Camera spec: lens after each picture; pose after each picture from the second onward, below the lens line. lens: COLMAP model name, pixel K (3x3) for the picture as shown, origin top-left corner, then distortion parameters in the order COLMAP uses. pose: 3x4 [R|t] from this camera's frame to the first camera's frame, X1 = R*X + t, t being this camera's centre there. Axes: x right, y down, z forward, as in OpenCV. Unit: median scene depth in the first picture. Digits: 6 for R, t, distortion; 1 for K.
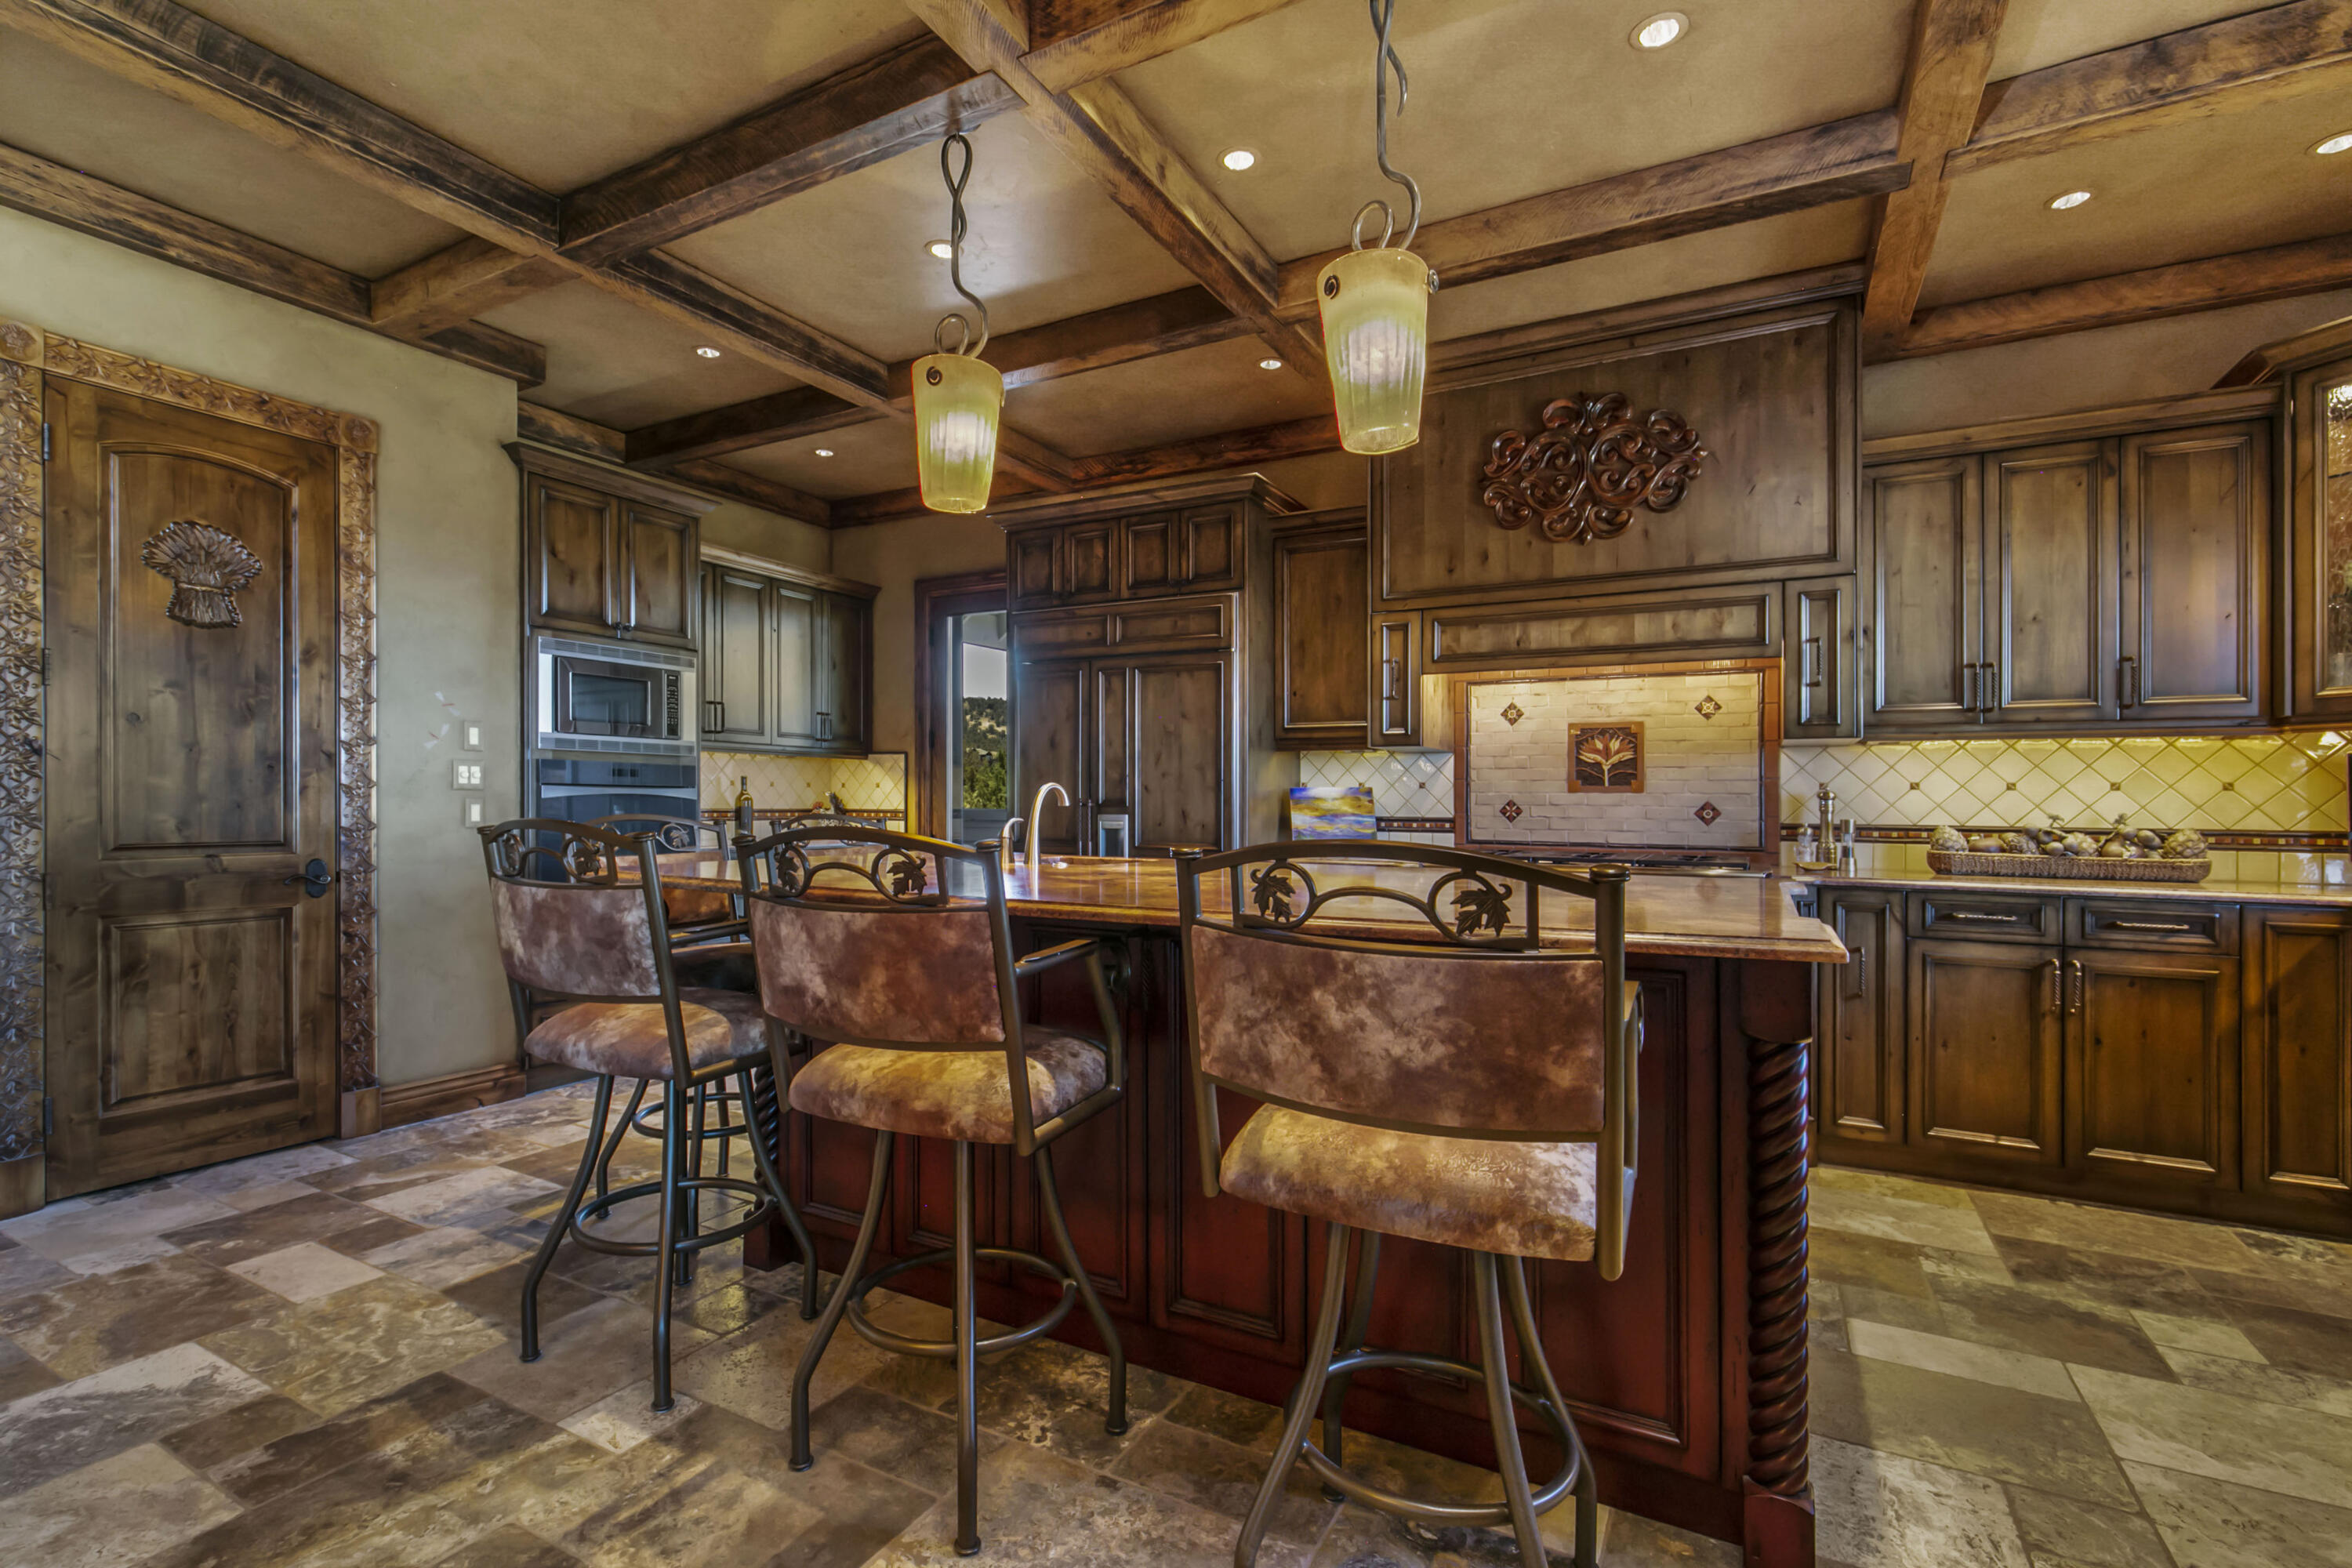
lens RADIAL K [[1080.5, 0, 1121.1], [0, 1080.5, 818.1], [0, 0, 1]] dist [-0.001558, 0.000382]
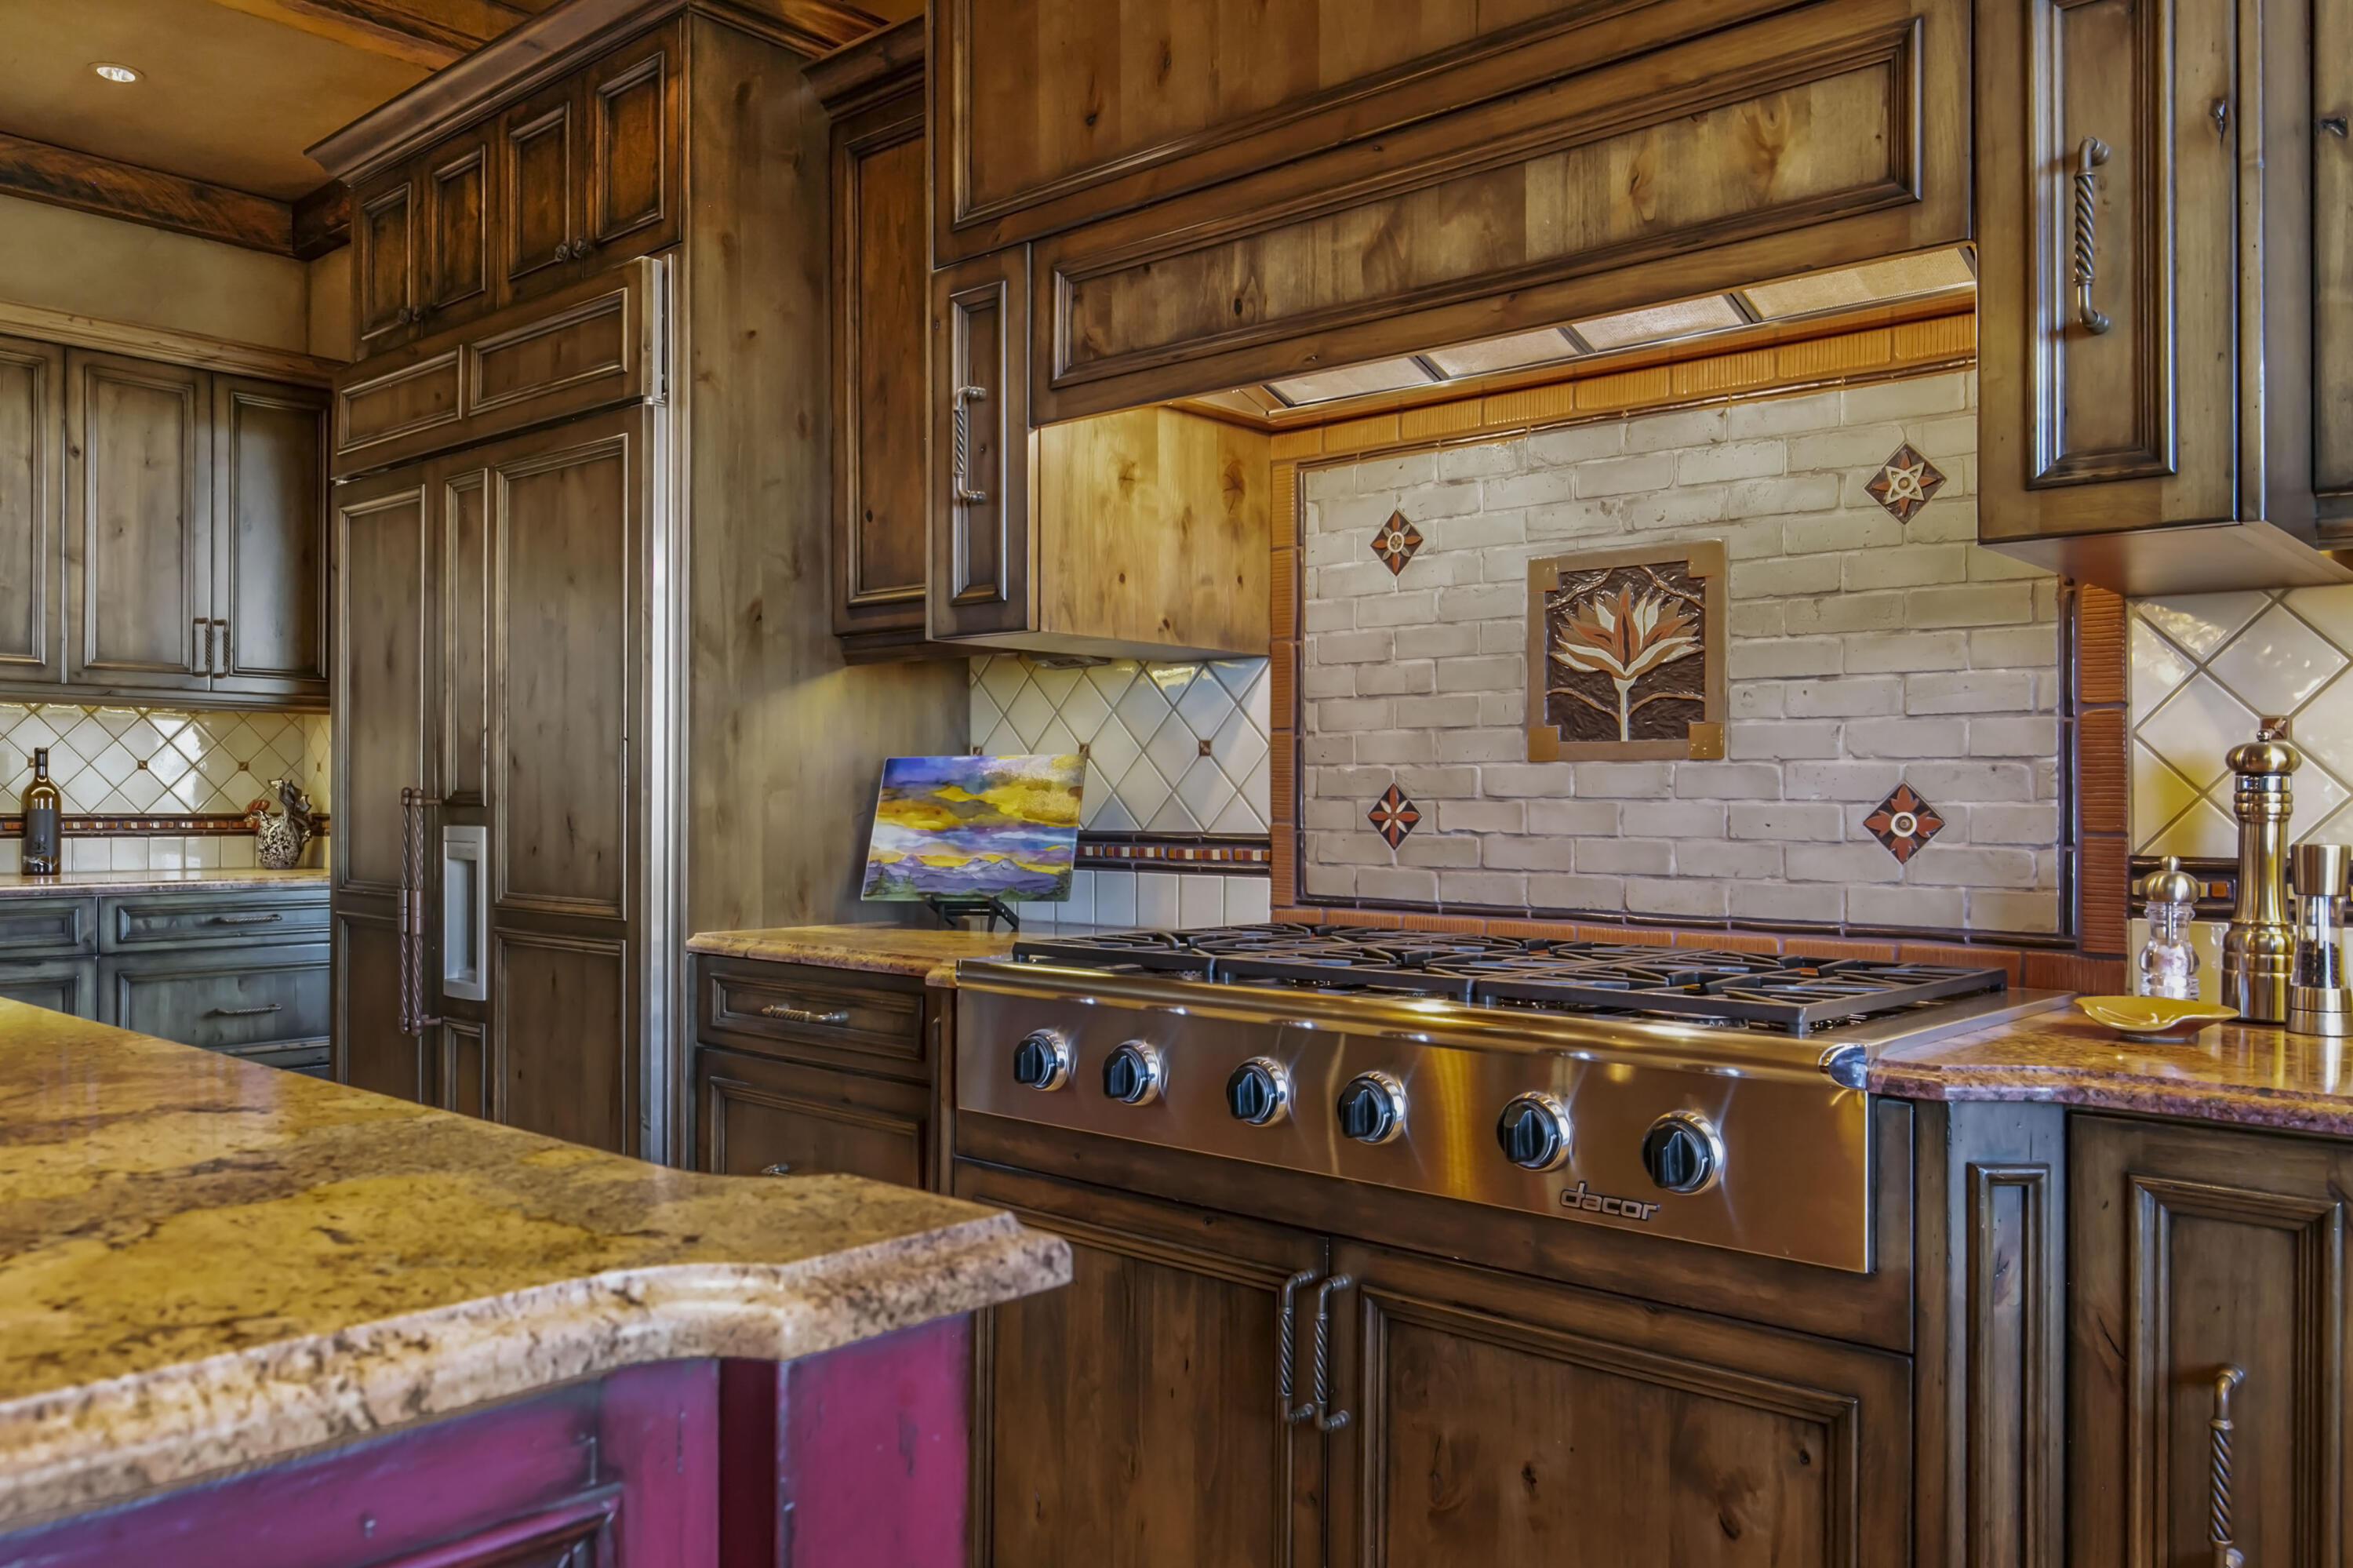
lens RADIAL K [[1761.7, 0, 1063.8], [0, 1761.7, 834.8], [0, 0, 1]] dist [-0.007781, -0.004571]
pose [[0.972404, 0.000750, -0.233300, 0.432248], [0.000103, 0.999993, 0.003647, -0.002827], [0.233301, -0.003570, 0.972398, 0.456621]]
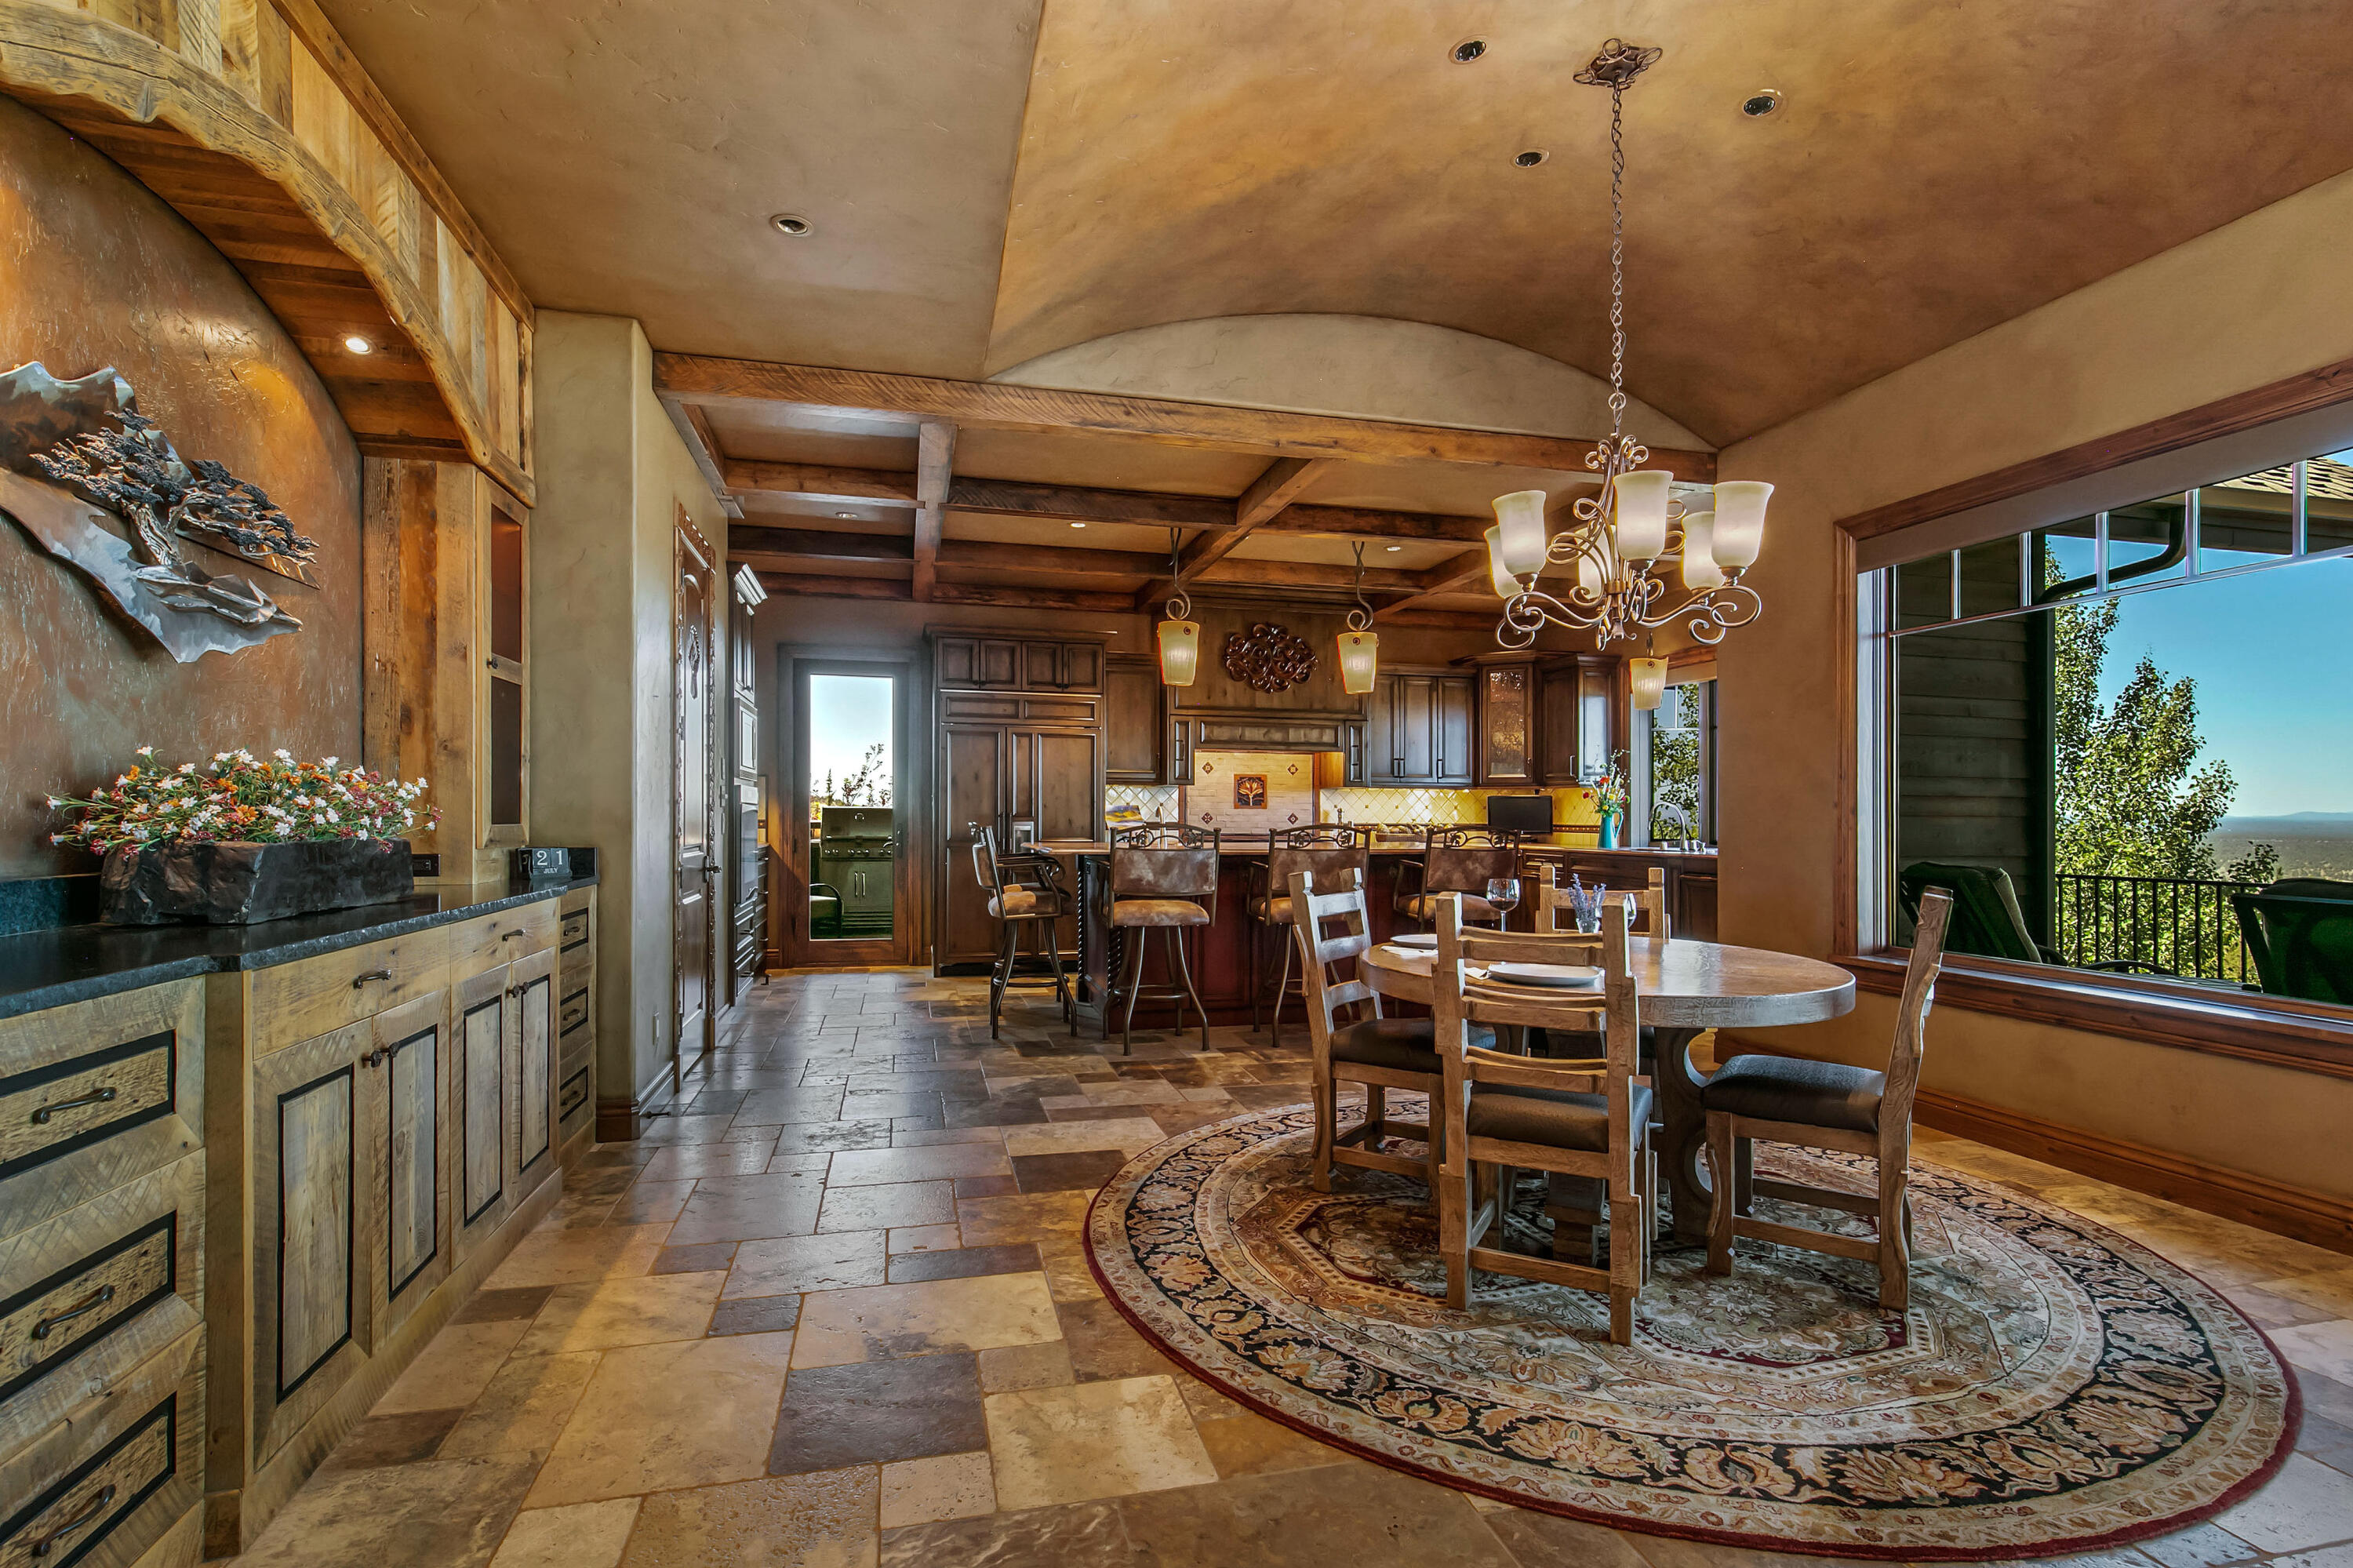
lens RADIAL K [[1133.6, 0, 1159.8], [0, 1133.6, 817.7], [0, 0, 1]] dist [0.013831, -0.000429]
pose [[0.731459, -0.004783, 0.681869, -1.198224], [0.010081, 0.999942, -0.003799, -0.000745], [-0.681811, 0.009653, 0.731465, -0.468309]]
